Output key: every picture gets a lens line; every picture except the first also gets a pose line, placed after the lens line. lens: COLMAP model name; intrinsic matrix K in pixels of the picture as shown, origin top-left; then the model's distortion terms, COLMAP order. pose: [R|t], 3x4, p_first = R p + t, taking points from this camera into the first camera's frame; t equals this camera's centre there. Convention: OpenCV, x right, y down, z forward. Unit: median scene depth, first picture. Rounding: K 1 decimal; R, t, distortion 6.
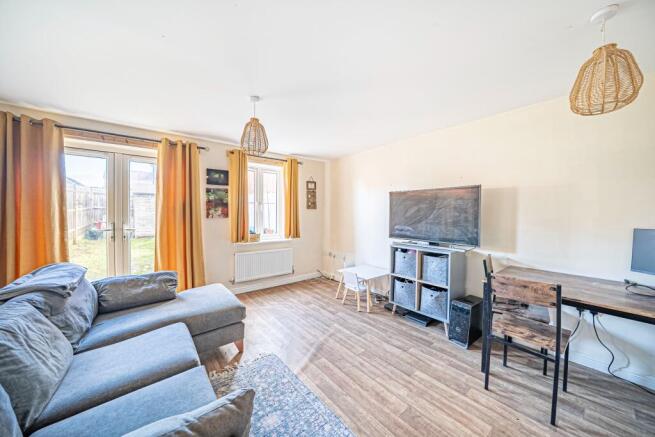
lens RADIAL K [[224.7, 0, 325.5], [0, 224.7, 218.2], [0, 0, 1]] dist [-0.022918, 0.000010]
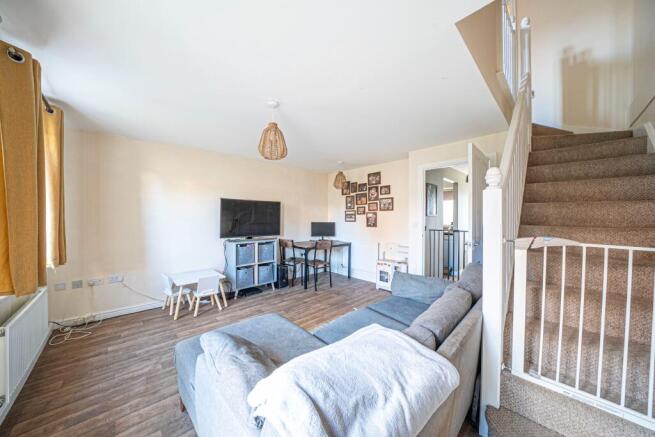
lens RADIAL K [[224.7, 0, 325.5], [0, 224.7, 218.2], [0, 0, 1]] dist [-0.022918, 0.000010]
pose [[-0.080082, -0.008115, 0.996755, -1.050773], [0.016052, 0.999827, 0.009430, -0.018247], [-0.996659, 0.016755, -0.079938, 0.667401]]
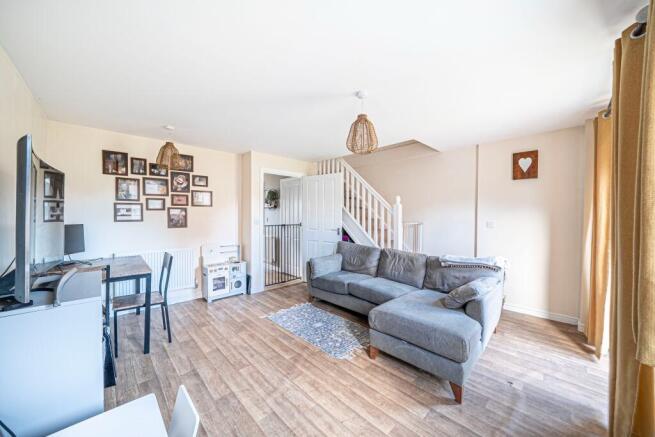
lens RADIAL K [[240.3, 0, 327.5], [0, 240.3, 218.5], [0, 0, 1]] dist [-0.000075, -0.000011]
pose [[-0.995469, -0.007425, -0.094800, -0.063150], [-0.010868, 0.999298, 0.035851, -0.038520], [0.094468, 0.036719, -0.994851, 1.588161]]
